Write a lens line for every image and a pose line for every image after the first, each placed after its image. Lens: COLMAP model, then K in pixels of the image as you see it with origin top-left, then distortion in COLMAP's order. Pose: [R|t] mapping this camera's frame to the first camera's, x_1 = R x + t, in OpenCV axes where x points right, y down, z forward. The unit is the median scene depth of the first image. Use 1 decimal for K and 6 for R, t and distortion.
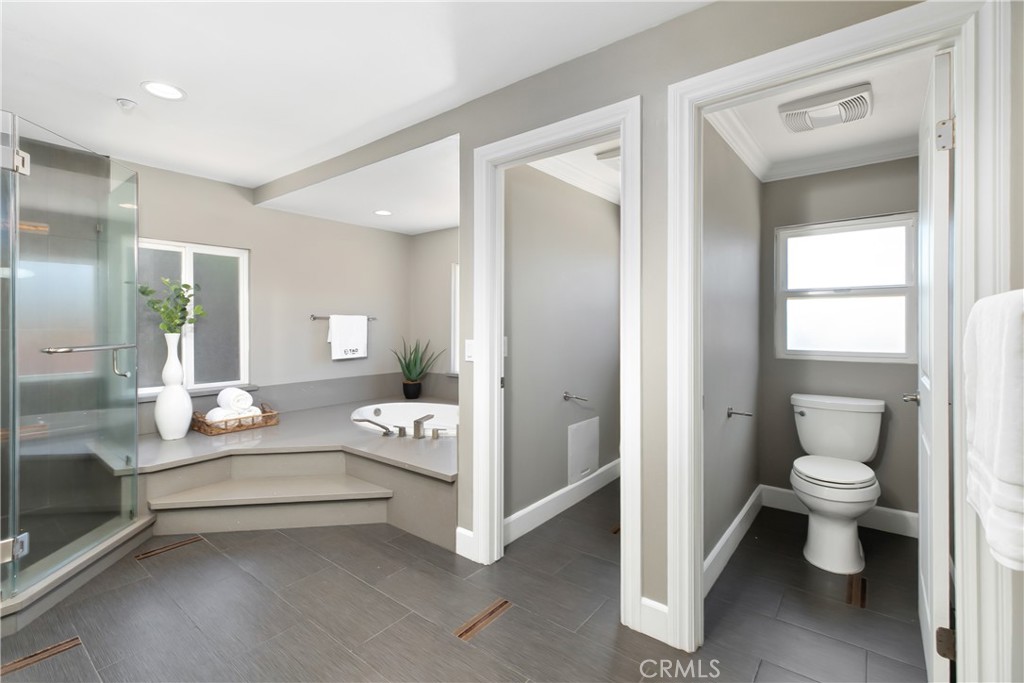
lens RADIAL K [[466.7, 0, 509.7], [0, 466.7, 322.3], [0, 0, 1]] dist [0.012557, -0.000081]
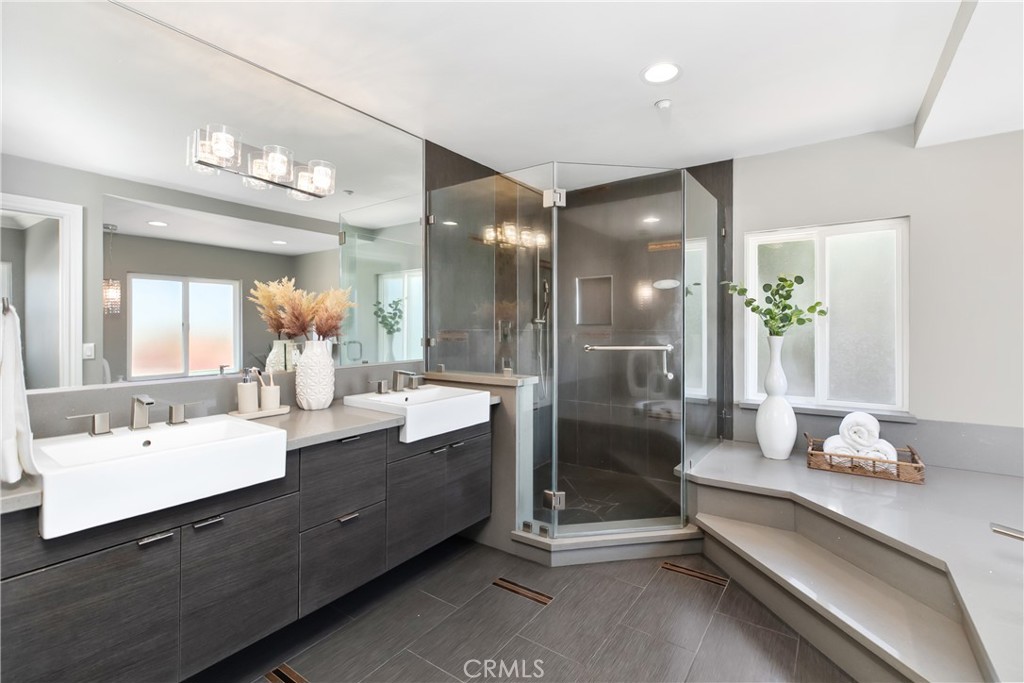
lens RADIAL K [[466.7, 0, 509.7], [0, 466.7, 322.3], [0, 0, 1]] dist [0.012557, -0.000081]
pose [[0.057408, -0.002155, -0.998348, 0.103809], [0.005556, 0.999983, -0.001840, -0.002130], [0.998335, -0.005441, 0.057419, 0.397787]]
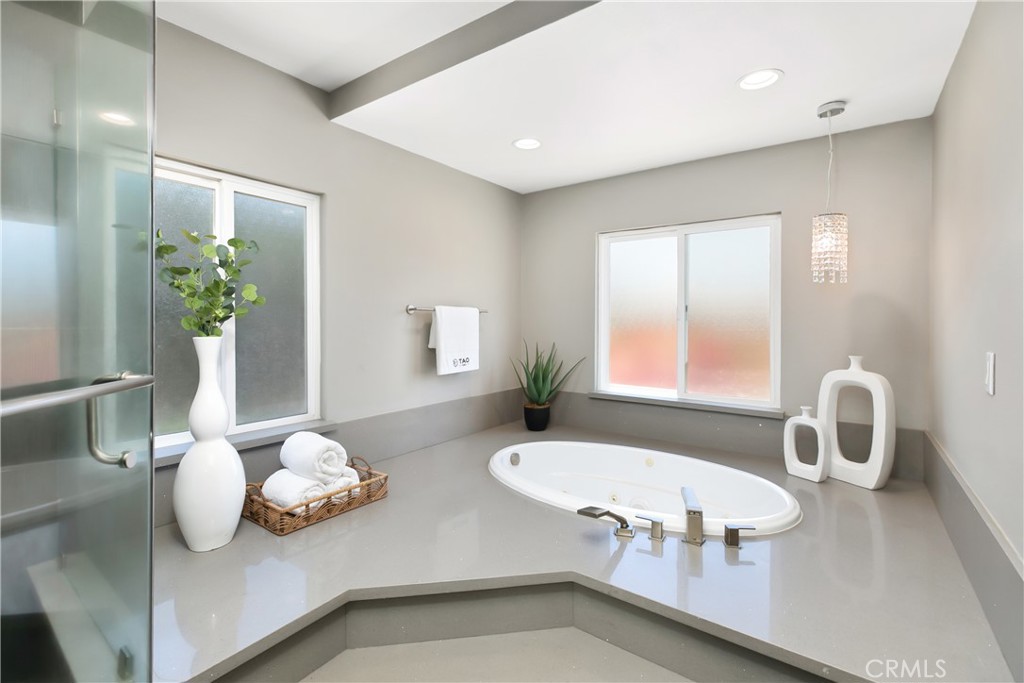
lens RADIAL K [[466.7, 0, 509.7], [0, 466.7, 322.3], [0, 0, 1]] dist [0.012557, -0.000081]
pose [[0.999239, 0.009460, 0.037847, -0.356826], [-0.009845, 0.999902, 0.009994, -0.000623], [-0.037749, -0.010359, 0.999234, 0.415404]]
